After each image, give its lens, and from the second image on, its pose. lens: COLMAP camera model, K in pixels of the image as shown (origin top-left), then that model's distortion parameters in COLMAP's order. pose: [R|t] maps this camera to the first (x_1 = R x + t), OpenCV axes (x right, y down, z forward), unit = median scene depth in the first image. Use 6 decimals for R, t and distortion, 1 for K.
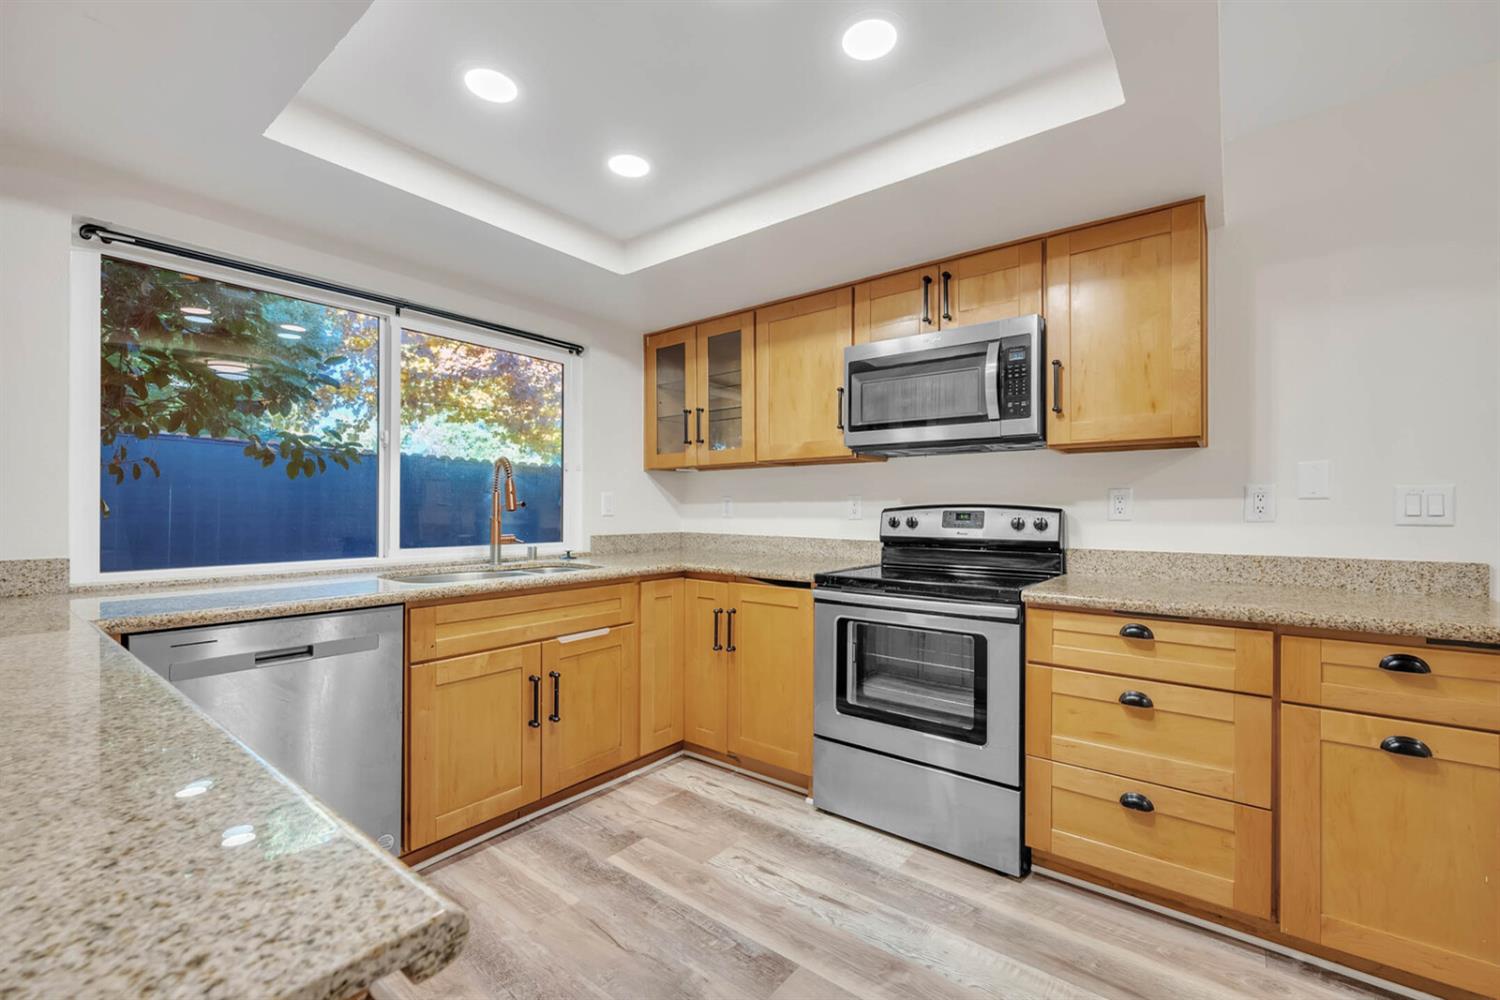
lens RADIAL K [[622.2, 0, 756.4], [0, 622.2, 509.1], [0, 0, 1]] dist [-0.000584, -0.001413]
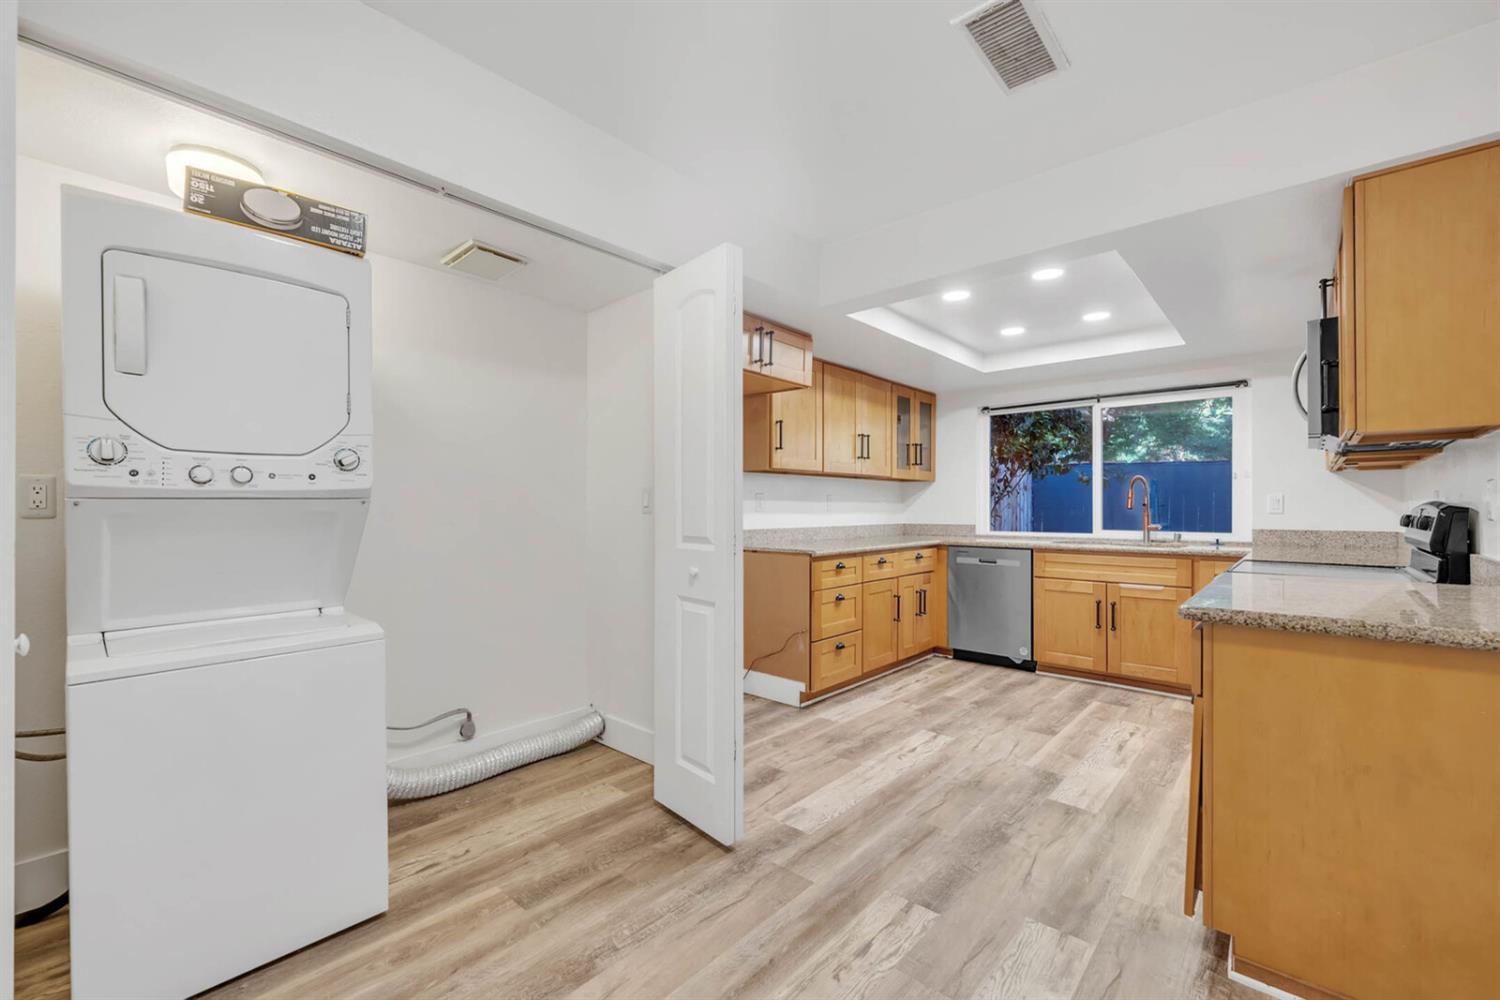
lens RADIAL K [[622.2, 0, 756.5], [0, 622.2, 512.4], [0, 0, 1]] dist [-0.000584, -0.001413]
pose [[-0.068336, 0.004257, -0.997653, 1.465274], [-0.001800, 0.999989, 0.004390, 0.007151], [0.997661, 0.002096, -0.068328, 0.127949]]
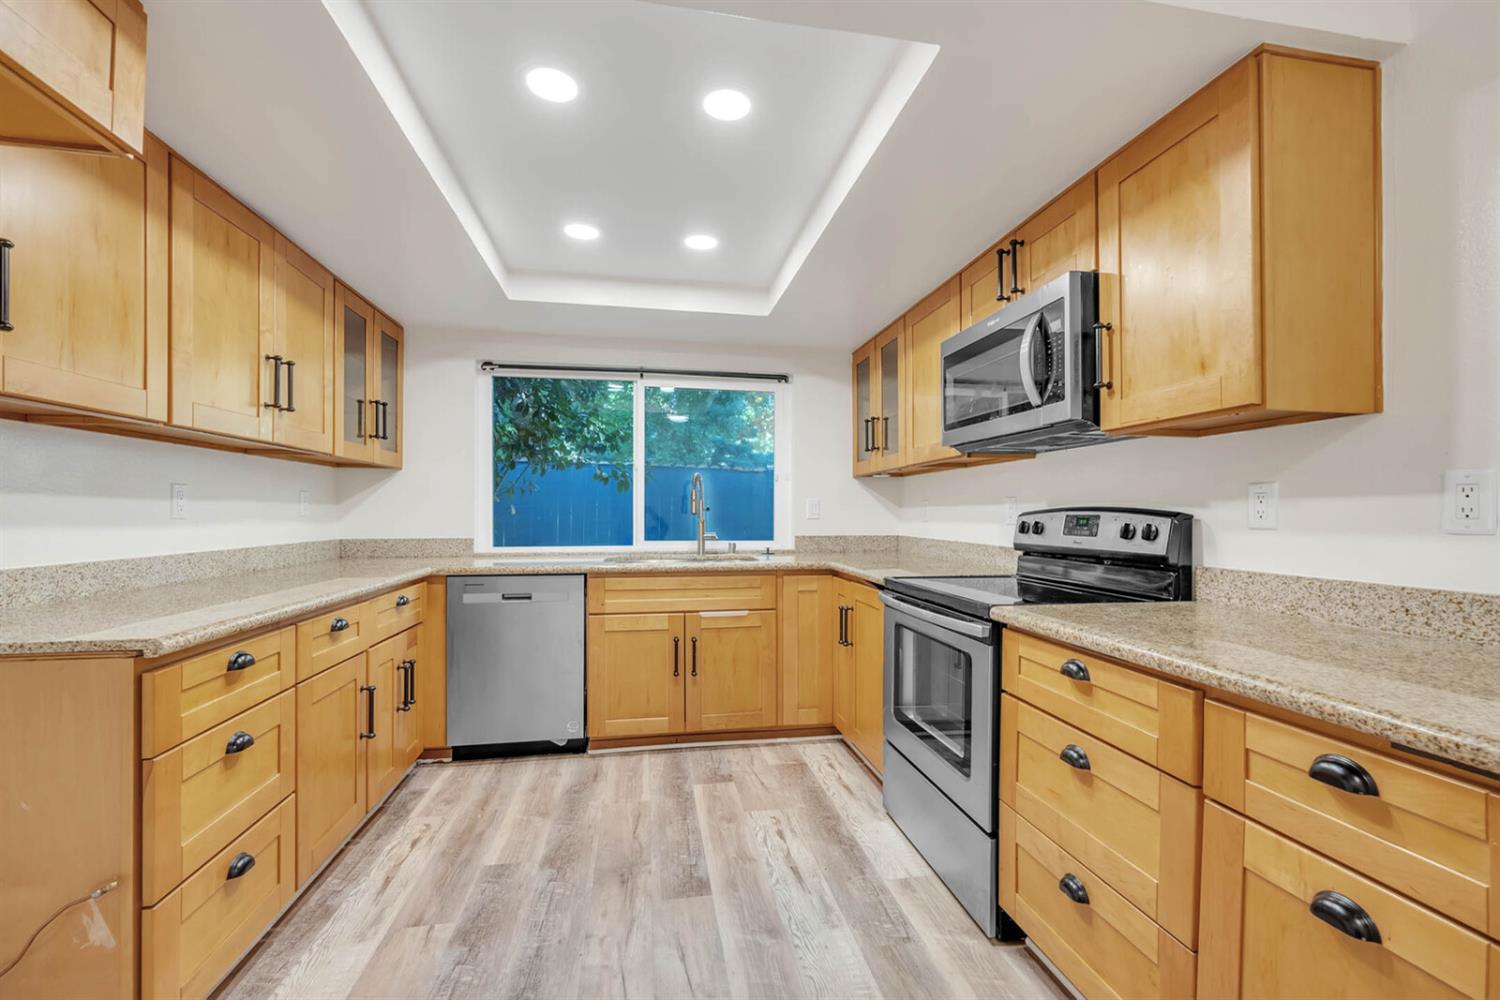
lens RADIAL K [[622.2, 0, 754.9], [0, 622.2, 512.9], [0, 0, 1]] dist [-0.000584, -0.001413]
pose [[0.742587, -0.000432, -0.669750, 0.644348], [-0.000454, 0.999999, -0.001149, 0.001567], [0.669750, 0.001157, 0.742586, 0.116477]]
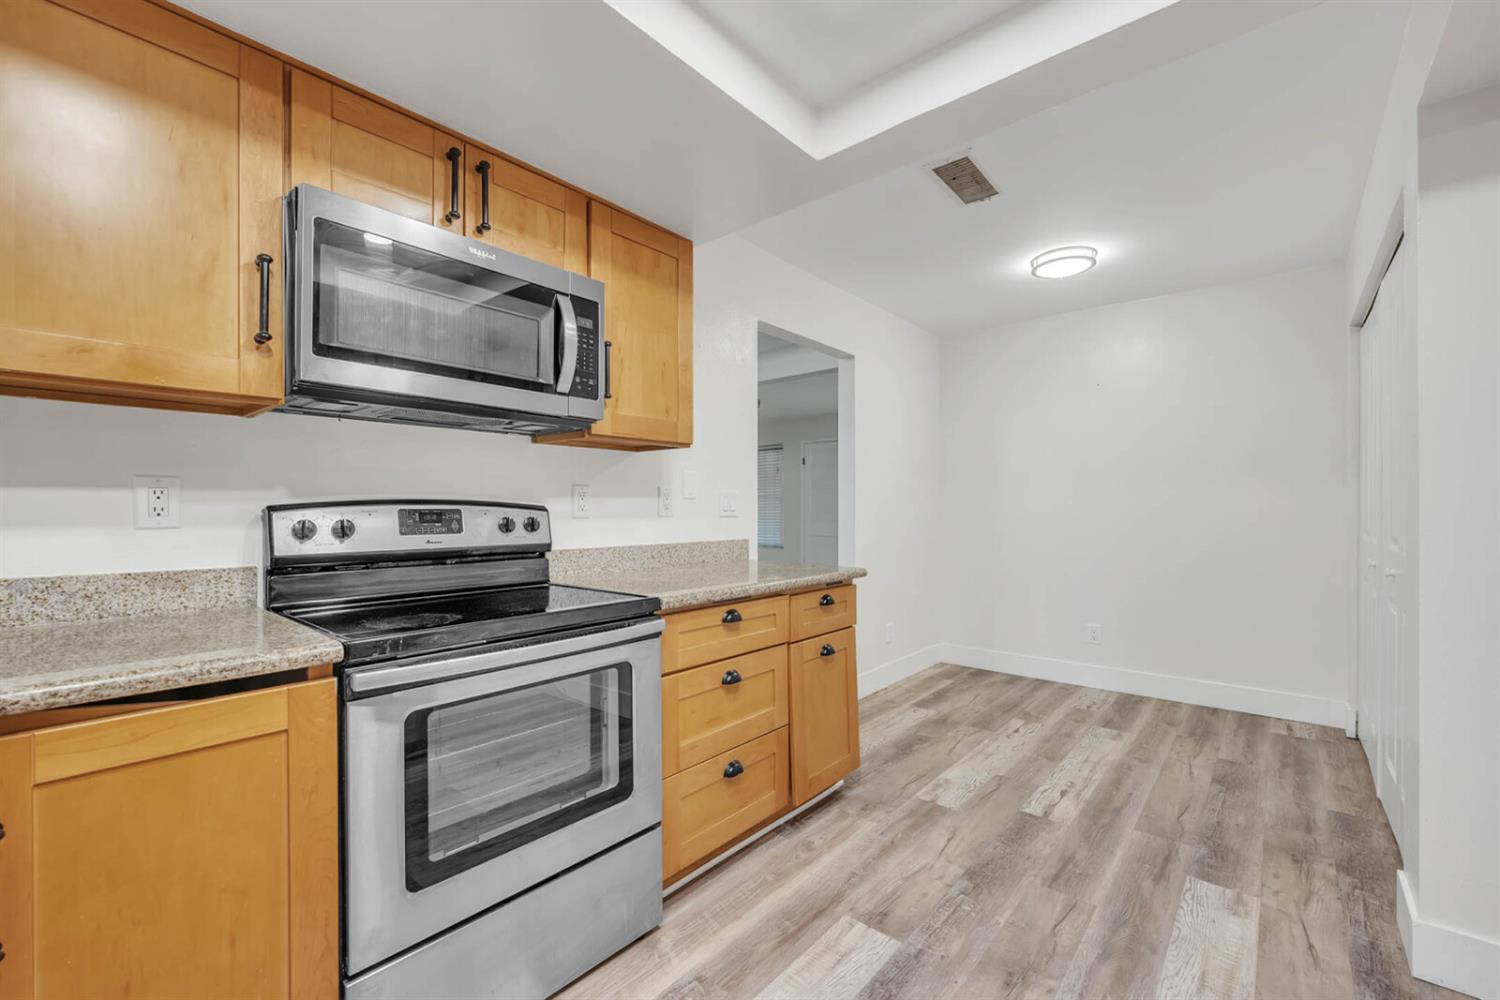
lens RADIAL K [[622.2, 0, 754.7], [0, 622.2, 506.1], [0, 0, 1]] dist [-0.000584, -0.001413]
pose [[0.047873, 0.001473, 0.998852, -0.386331], [0.001850, 0.999997, -0.001563, 0.001482], [-0.998852, 0.001923, 0.047870, 0.698968]]
